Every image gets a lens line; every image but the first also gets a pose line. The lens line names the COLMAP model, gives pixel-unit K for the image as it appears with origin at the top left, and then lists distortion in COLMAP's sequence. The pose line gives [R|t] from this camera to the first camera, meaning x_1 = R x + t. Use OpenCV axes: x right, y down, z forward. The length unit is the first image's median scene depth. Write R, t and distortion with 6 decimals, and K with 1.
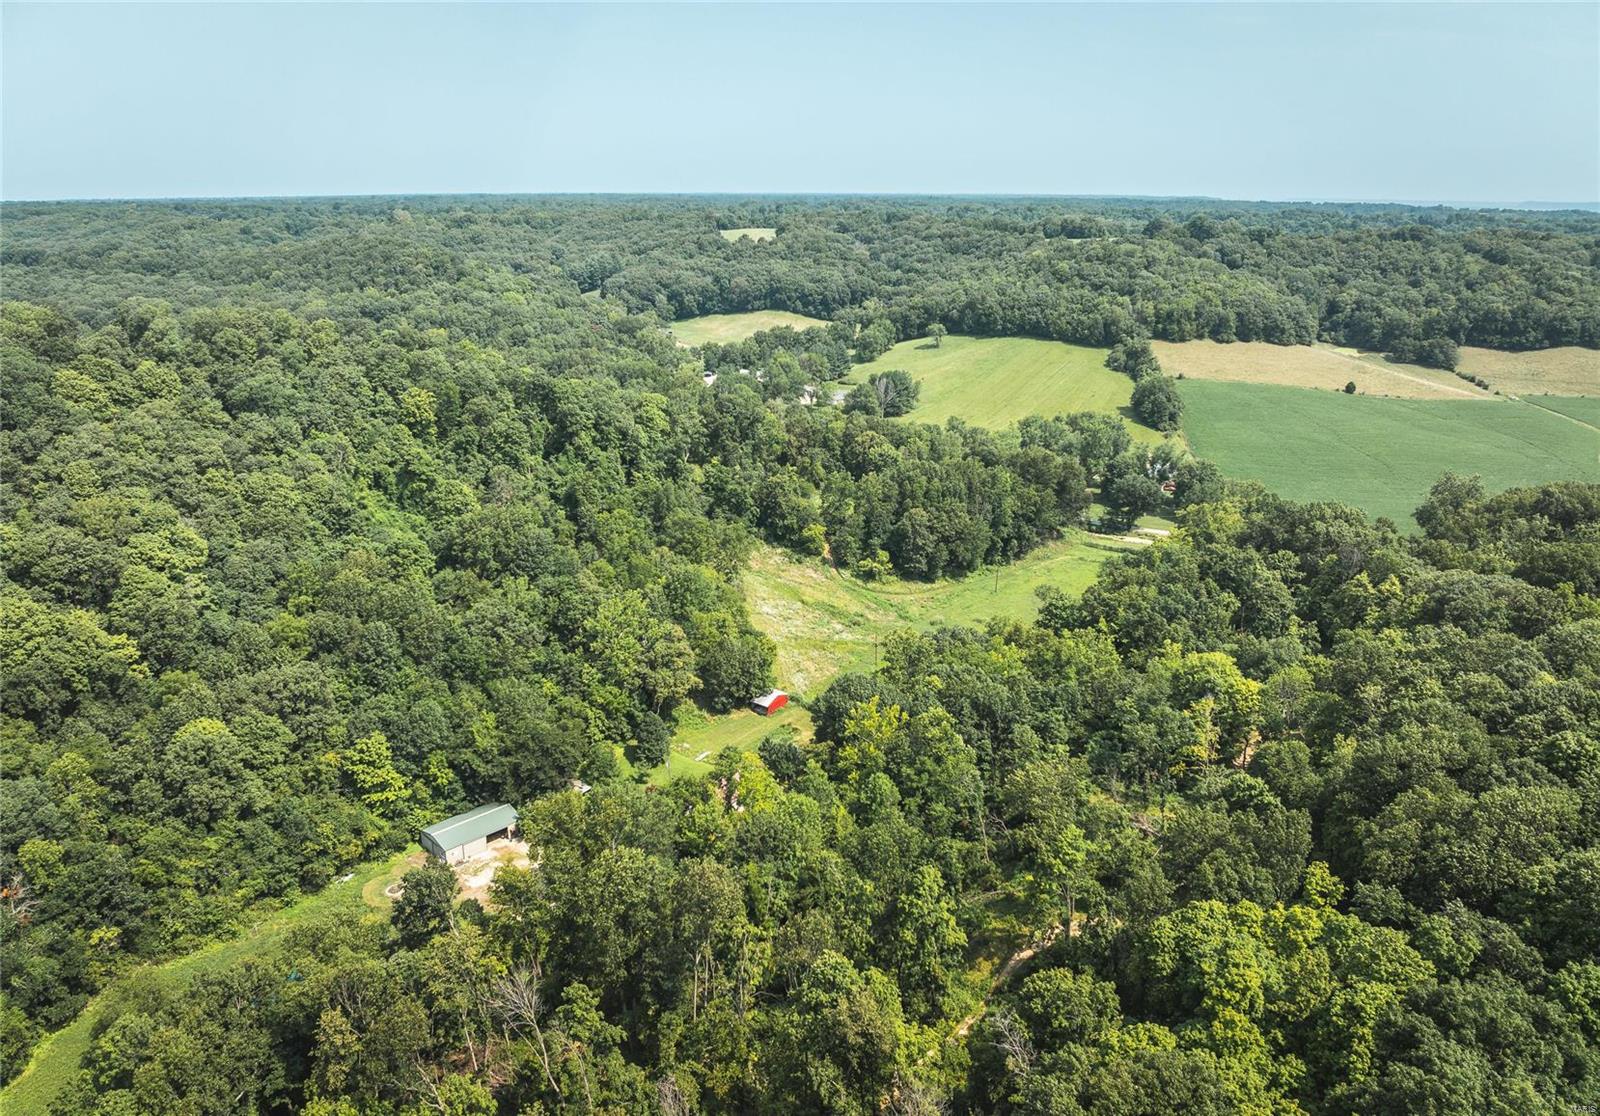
lens RADIAL K [[1113.1, 0, 803.1], [0, 1113.1, 551.0], [0, 0, 1]] dist [-0.048042, 0.045814]
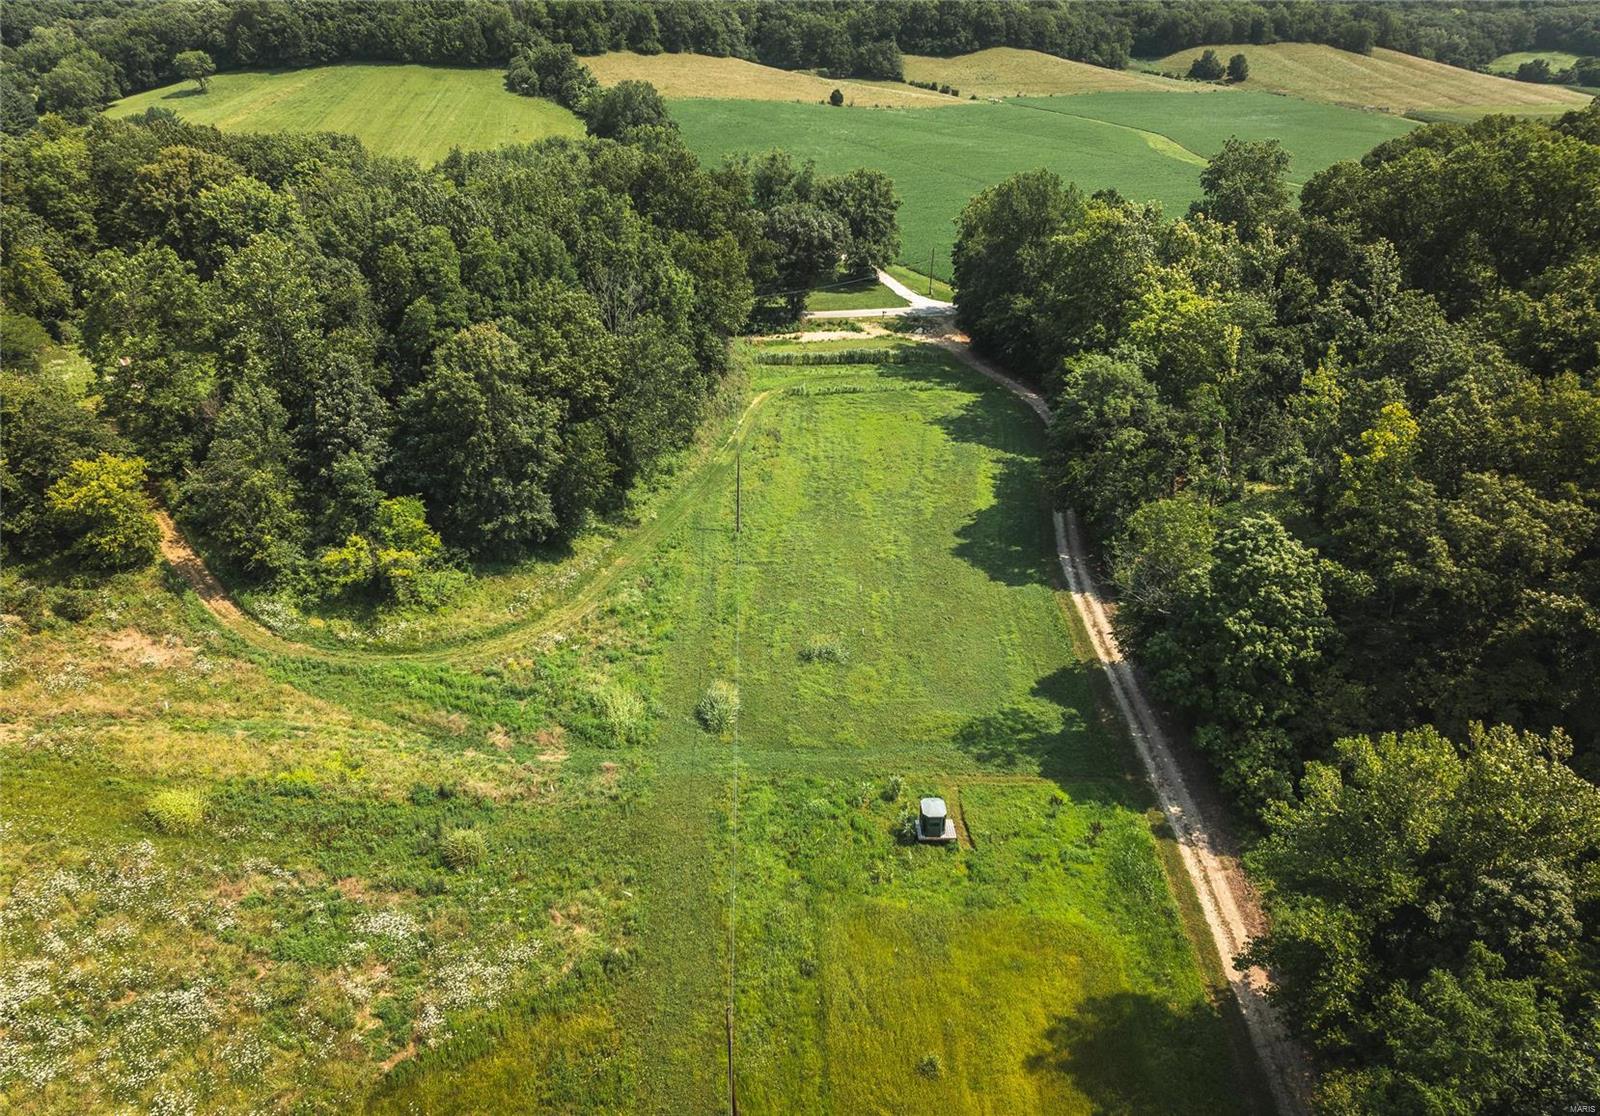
lens RADIAL K [[1113.1, 0, 803.1], [0, 1113.1, 551.0], [0, 0, 1]] dist [-0.048042, 0.045814]
pose [[0.804658, -0.267517, 0.530056, 0.001563], [0.181410, 0.960826, 0.209533, -0.022380], [-0.565345, -0.072445, 0.821667, 0.578613]]
